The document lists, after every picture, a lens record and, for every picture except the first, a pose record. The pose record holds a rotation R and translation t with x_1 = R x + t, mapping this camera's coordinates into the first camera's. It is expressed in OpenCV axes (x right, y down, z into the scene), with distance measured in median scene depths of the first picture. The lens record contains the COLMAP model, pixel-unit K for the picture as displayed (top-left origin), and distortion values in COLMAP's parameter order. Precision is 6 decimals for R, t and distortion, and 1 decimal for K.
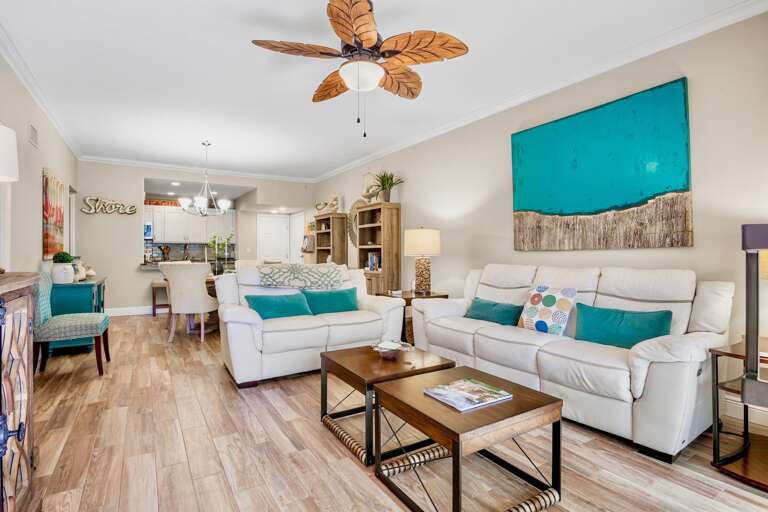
lens RADIAL K [[376.6, 0, 382.1], [0, 376.6, 247.3], [0, 0, 1]] dist [-0.020231, -0.000345]
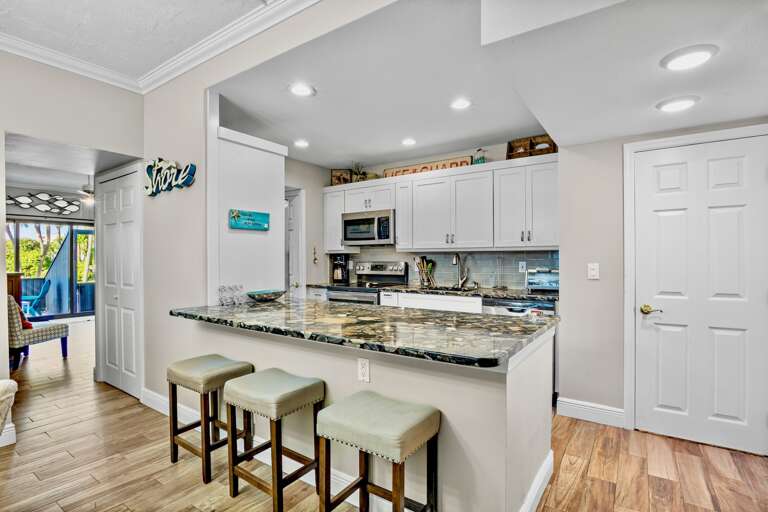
lens RADIAL K [[388.2, 0, 382.3], [0, 388.2, 258.7], [0, 0, 1]] dist [-0.004258, -0.000840]
pose [[0.386171, 0.003560, -0.922421, -0.320956], [0.010434, 0.999912, 0.008227, -0.016080], [0.922368, -0.012801, 0.386099, 1.728396]]
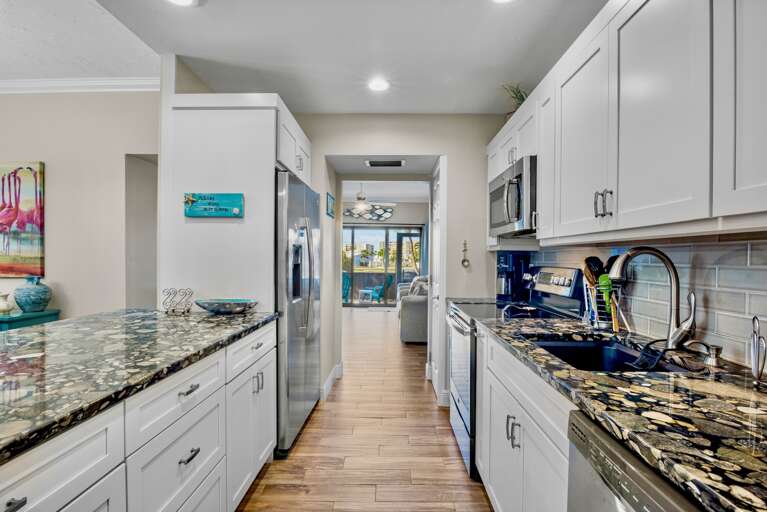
lens RADIAL K [[387.7, 0, 381.8], [0, 387.7, 258.7], [0, 0, 1]] dist [-0.004258, -0.000840]
pose [[-0.555075, -0.001072, -0.831800, -0.786658], [-0.001936, 0.999998, 0.000003, -0.008199], [0.831798, 0.001612, -0.555076, 2.320860]]
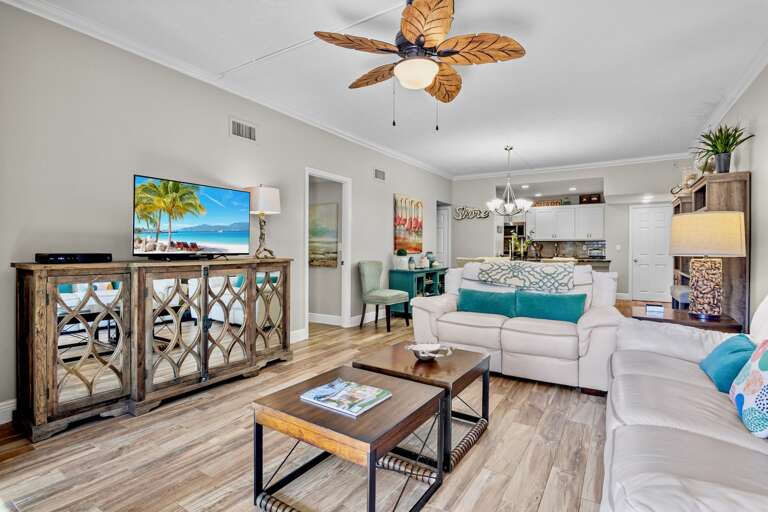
lens RADIAL K [[376.6, 0, 382.1], [0, 376.6, 247.3], [0, 0, 1]] dist [-0.020231, -0.000345]
pose [[0.428903, 0.000868, -0.903350, 0.479275], [0.004732, 0.999984, 0.003208, 0.002991], [0.903338, -0.005650, 0.428892, 0.284374]]
